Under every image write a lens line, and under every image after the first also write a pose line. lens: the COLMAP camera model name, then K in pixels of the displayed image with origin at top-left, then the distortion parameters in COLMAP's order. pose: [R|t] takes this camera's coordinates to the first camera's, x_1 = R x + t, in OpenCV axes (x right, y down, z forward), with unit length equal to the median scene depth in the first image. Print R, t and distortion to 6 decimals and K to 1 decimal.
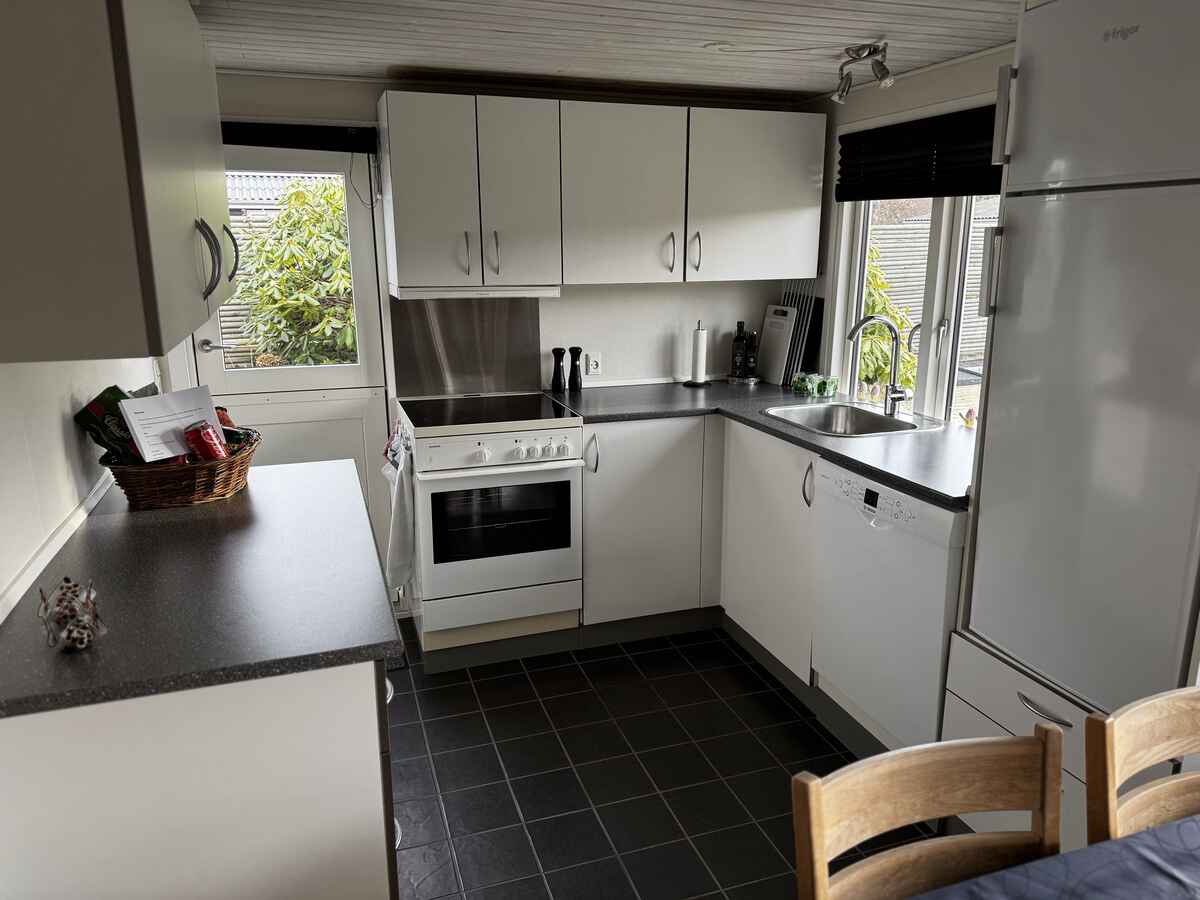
lens RADIAL K [[831.0, 0, 597.7], [0, 831.0, 444.6], [0, 0, 1]] dist [0.041383, -0.013370]
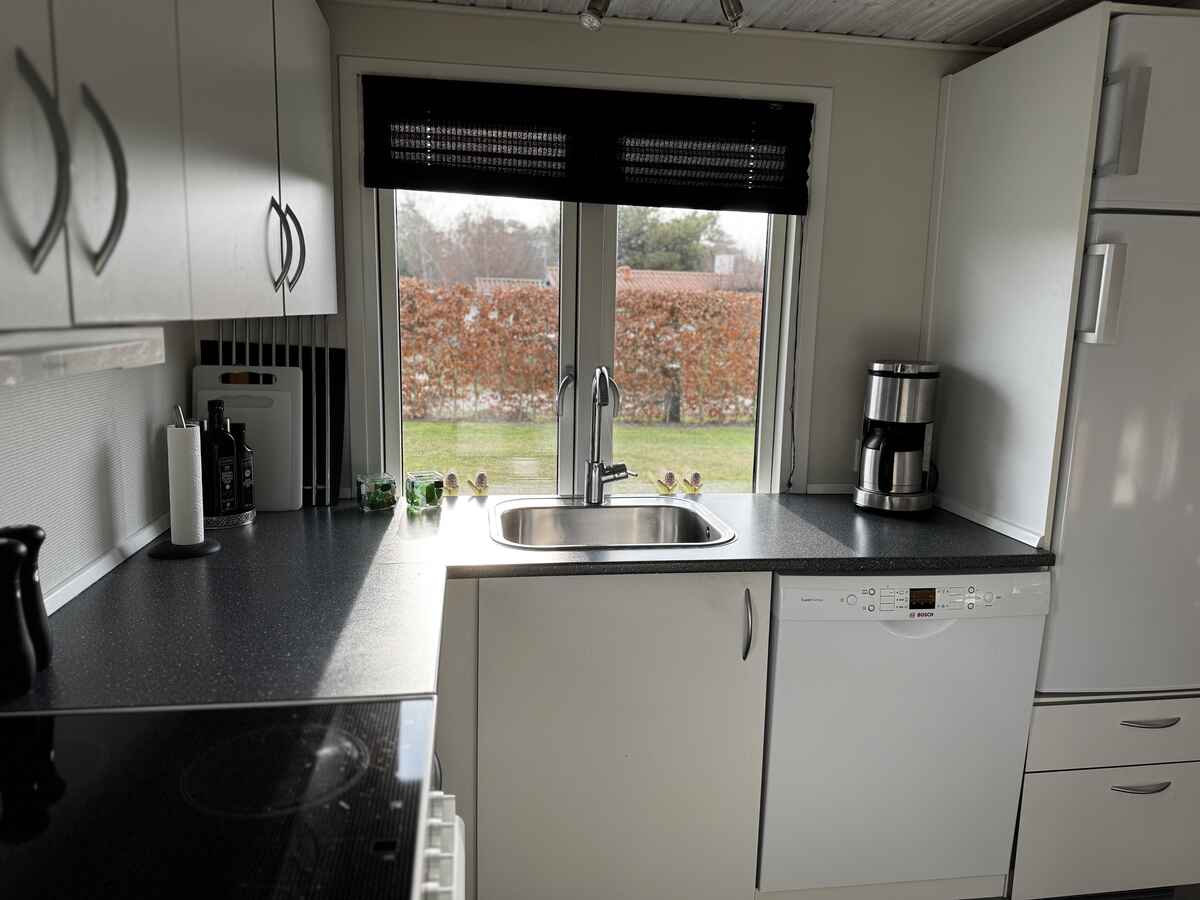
lens RADIAL K [[831.0, 0, 597.8], [0, 831.0, 454.3], [0, 0, 1]] dist [0.041383, -0.013370]
pose [[0.180624, -0.147301, 0.972460, -0.282882], [0.206798, 0.972308, 0.108867, -0.133961], [-0.961566, 0.181439, 0.206084, 0.747641]]
